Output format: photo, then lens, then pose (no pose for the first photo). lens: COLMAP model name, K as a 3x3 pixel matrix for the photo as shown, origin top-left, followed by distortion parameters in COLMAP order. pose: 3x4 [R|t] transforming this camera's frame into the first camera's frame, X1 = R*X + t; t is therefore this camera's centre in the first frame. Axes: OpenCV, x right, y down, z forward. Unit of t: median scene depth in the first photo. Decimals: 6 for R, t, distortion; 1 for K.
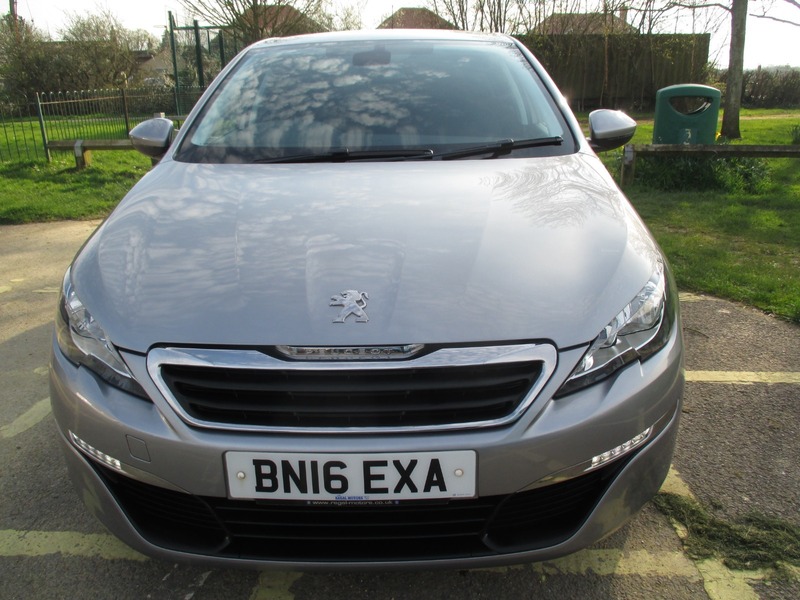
lens RADIAL K [[659.5, 0, 398.1], [0, 659.5, 325.0], [0, 0, 1]] dist [-0.027782, 0.000239]
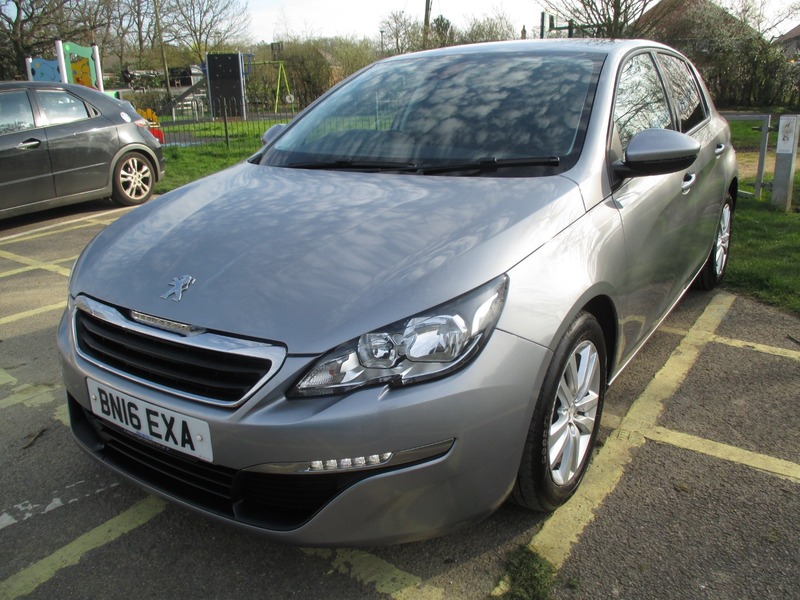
lens RADIAL K [[657.5, 0, 399.4], [0, 657.5, 330.1], [0, 0, 1]] dist [-0.034090, 0.001312]
pose [[0.844436, 0.185268, -0.502597, 0.943296], [-0.178642, 0.981970, 0.061831, -0.102966], [0.504990, 0.037573, 0.862307, 0.154701]]
